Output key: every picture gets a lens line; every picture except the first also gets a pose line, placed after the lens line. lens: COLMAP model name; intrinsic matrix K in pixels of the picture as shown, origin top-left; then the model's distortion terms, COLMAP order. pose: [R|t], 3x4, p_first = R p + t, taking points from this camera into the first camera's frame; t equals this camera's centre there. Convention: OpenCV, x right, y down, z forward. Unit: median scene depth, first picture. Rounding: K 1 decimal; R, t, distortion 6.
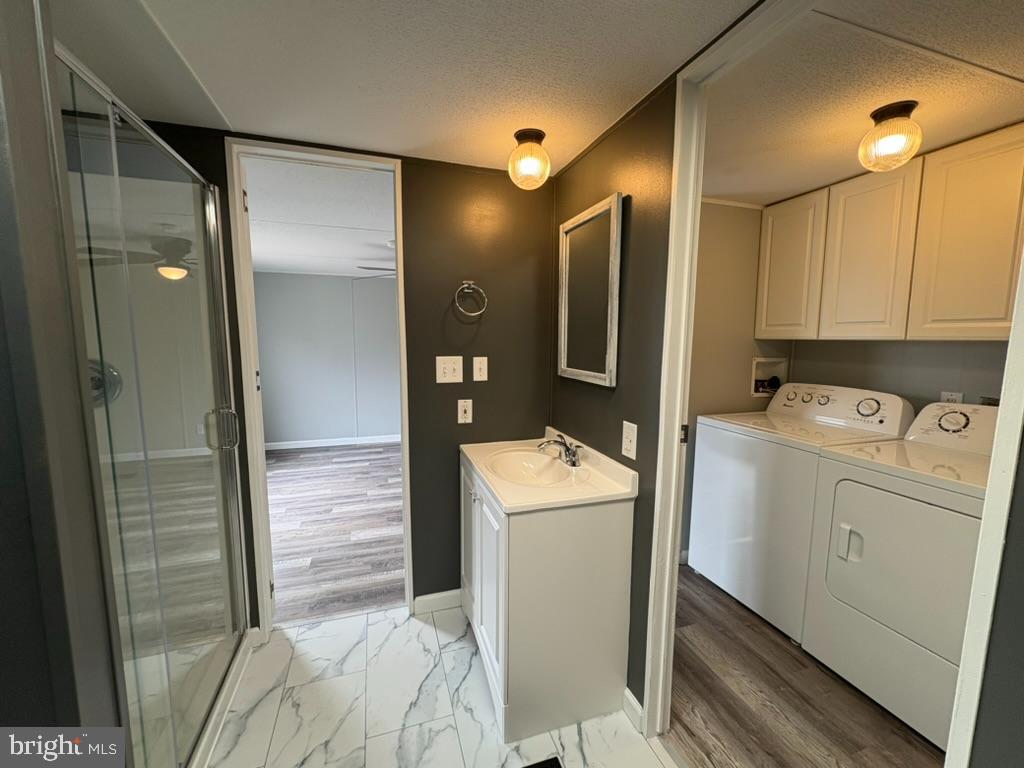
lens RADIAL K [[415.1, 0, 510.3], [0, 415.1, 385.5], [0, 0, 1]] dist [0.000227, 0.000013]
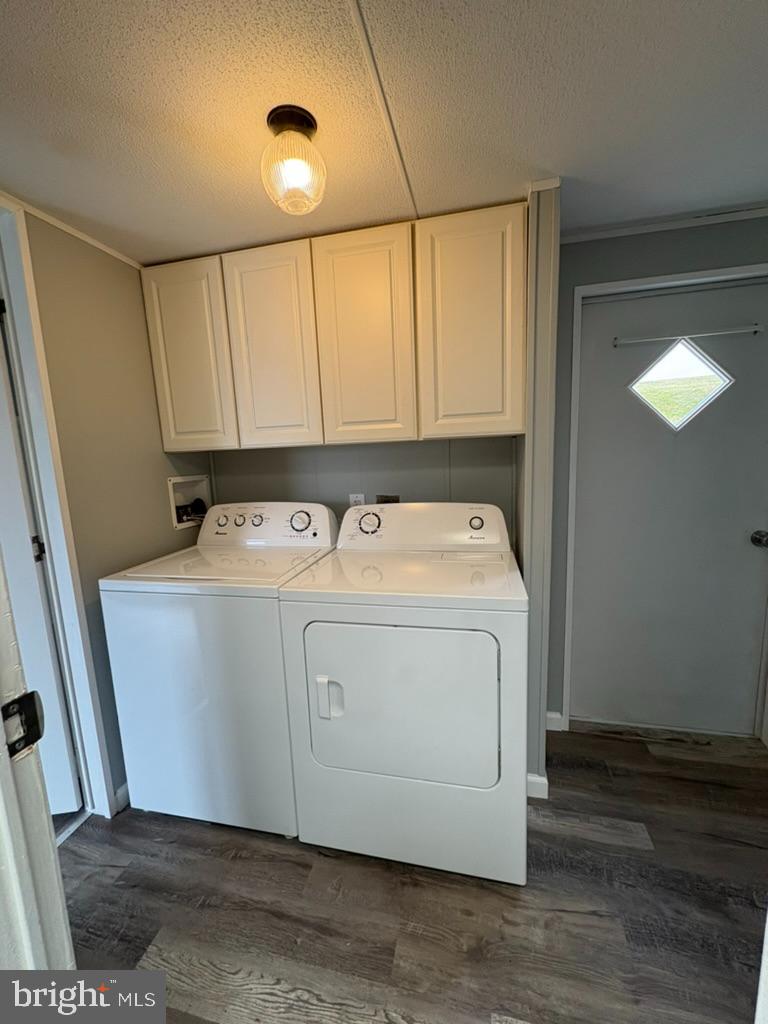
lens RADIAL K [[405.4, 0, 384.2], [0, 405.4, 508.6], [0, 0, 1]] dist [0.000605, -0.000026]
pose [[0.515986, -0.151602, 0.843075, 0.211176], [0.143096, 0.985639, 0.089659, -0.027917], [-0.844560, 0.074378, 0.530269, 0.371144]]
